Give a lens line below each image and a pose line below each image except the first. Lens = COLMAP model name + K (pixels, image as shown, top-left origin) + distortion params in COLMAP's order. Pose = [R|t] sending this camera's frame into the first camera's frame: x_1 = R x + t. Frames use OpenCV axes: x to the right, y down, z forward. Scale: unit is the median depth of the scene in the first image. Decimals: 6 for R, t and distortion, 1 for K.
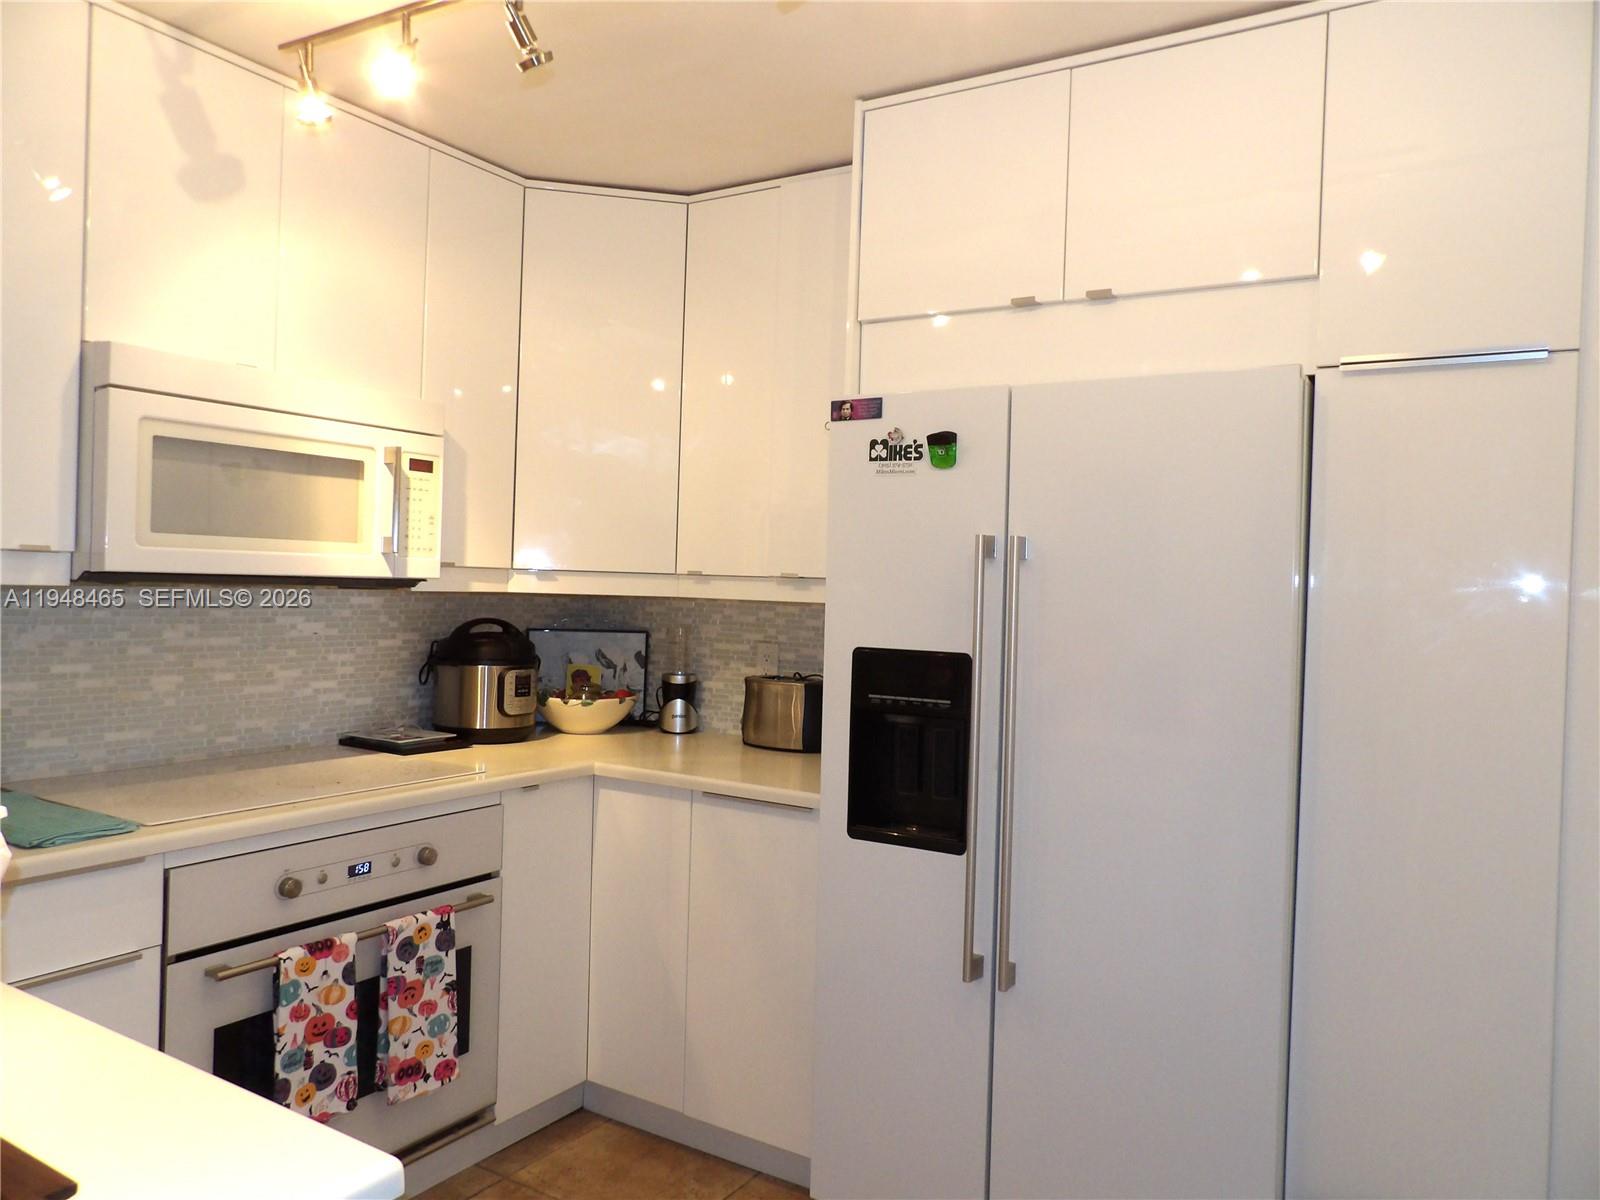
lens RADIAL K [[1148.1, 0, 805.3], [0, 1148.1, 598.5], [0, 0, 1]] dist [-0.040096, 0.041809]
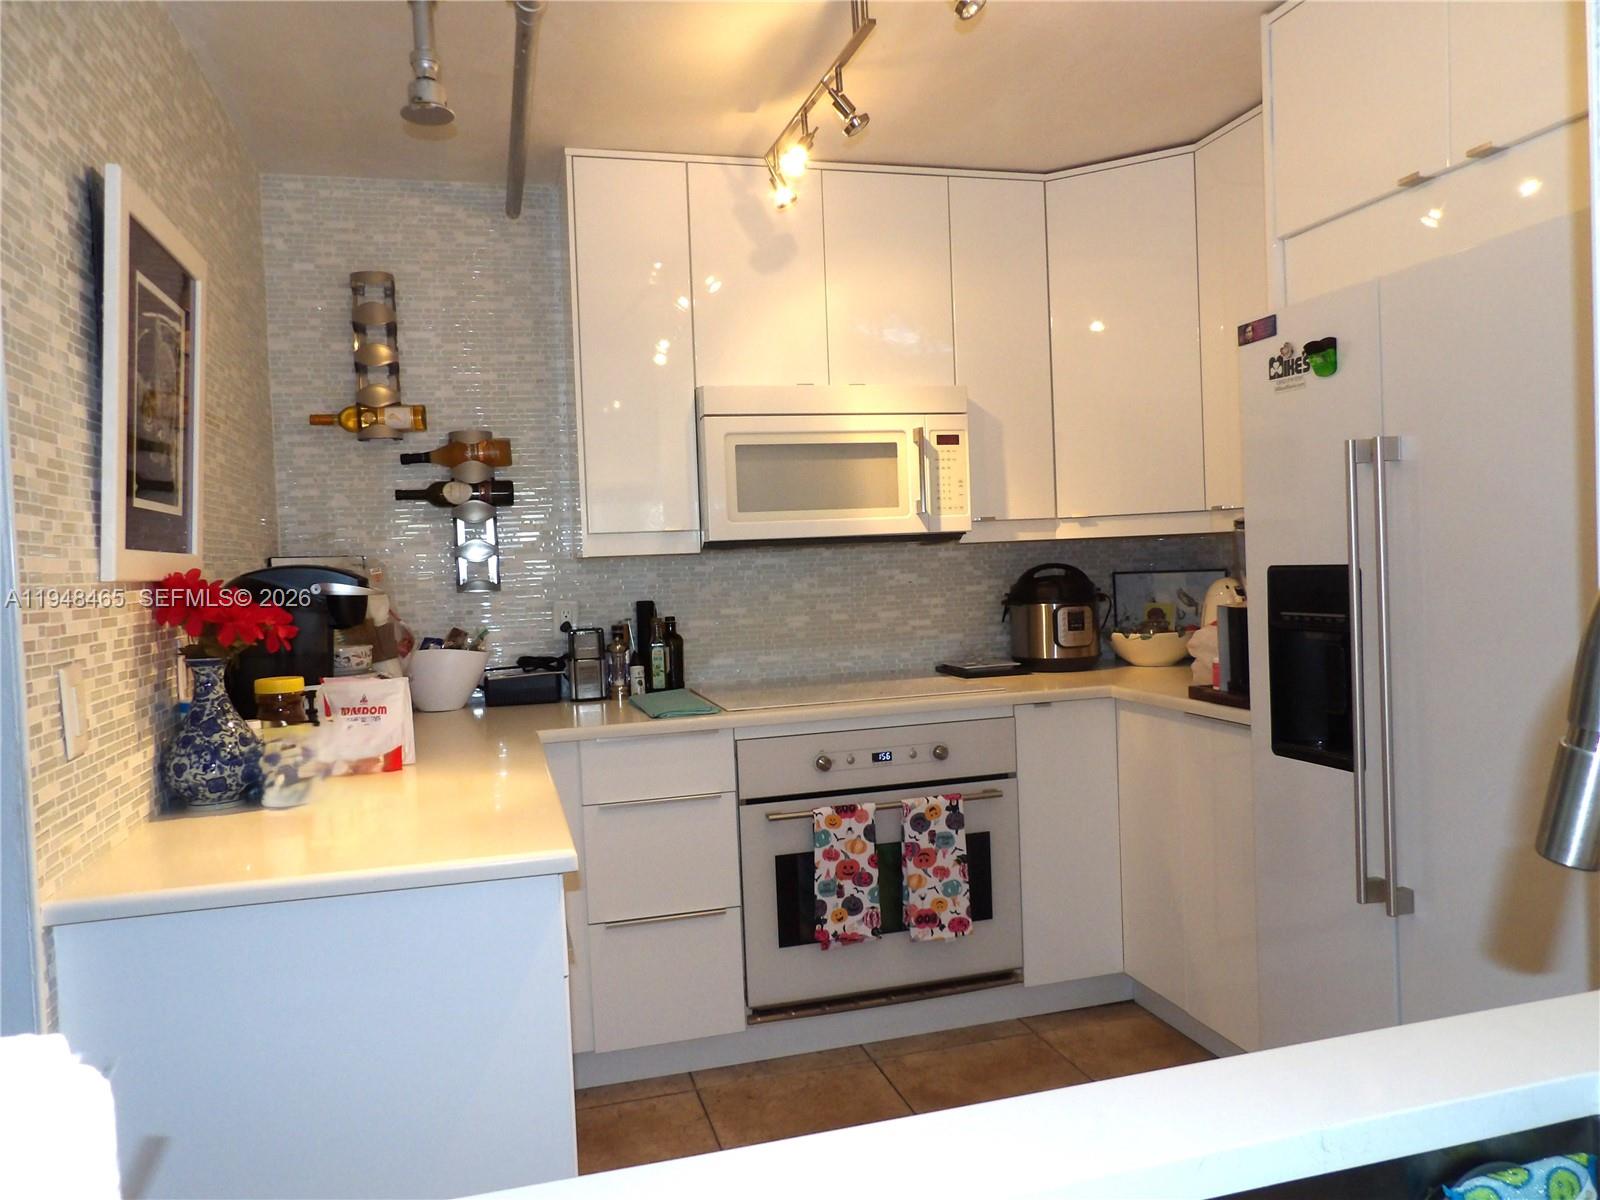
lens RADIAL K [[1148.1, 0, 803.5], [0, 1148.1, 595.1], [0, 0, 1]] dist [-0.040096, 0.041809]
pose [[0.732121, -0.038557, -0.680083, 0.417182], [0.055220, 0.998470, 0.002838, 0.041721], [0.678933, -0.039632, 0.733130, -0.014429]]
